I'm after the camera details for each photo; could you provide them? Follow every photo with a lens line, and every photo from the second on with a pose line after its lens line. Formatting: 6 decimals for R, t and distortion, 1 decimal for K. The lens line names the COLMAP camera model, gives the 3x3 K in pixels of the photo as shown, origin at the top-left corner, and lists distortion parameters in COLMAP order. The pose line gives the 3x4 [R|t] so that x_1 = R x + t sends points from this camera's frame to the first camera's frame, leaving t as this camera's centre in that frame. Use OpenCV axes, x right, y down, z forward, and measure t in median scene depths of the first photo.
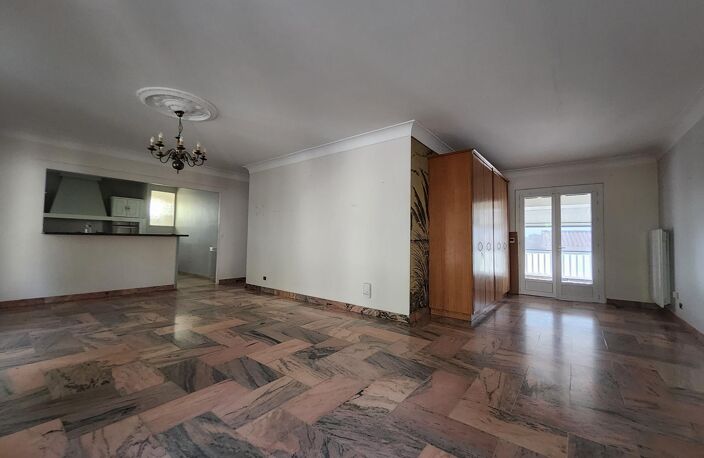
lens RADIAL K [[274.0, 0, 349.7], [0, 274.0, 226.0], [0, 0, 1]] dist [0.001310, -0.000276]
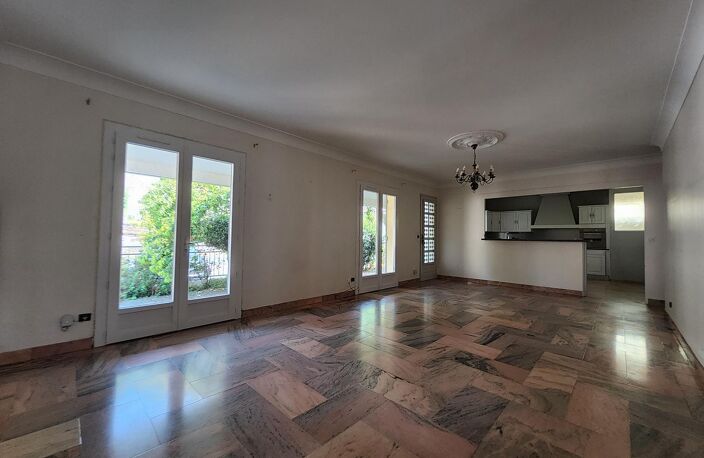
lens RADIAL K [[274.0, 0, 370.4], [0, 274.0, 231.0], [0, 0, 1]] dist [0.001310, -0.000276]
pose [[-0.046805, -0.040320, -0.998090, 0.796765], [0.031489, 0.998629, -0.041819, 0.035166], [0.998408, -0.033386, -0.045471, 0.643918]]
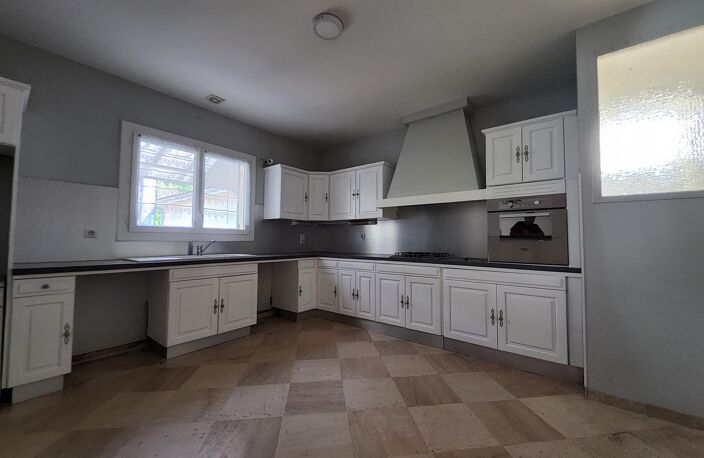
lens RADIAL K [[274.0, 0, 349.1], [0, 274.0, 226.6], [0, 0, 1]] dist [0.001310, -0.000276]
pose [[0.011456, -0.046096, -0.998871, -1.542401], [0.032206, 0.998436, -0.045707, 0.081876], [0.999416, -0.031646, 0.012923, 2.437704]]
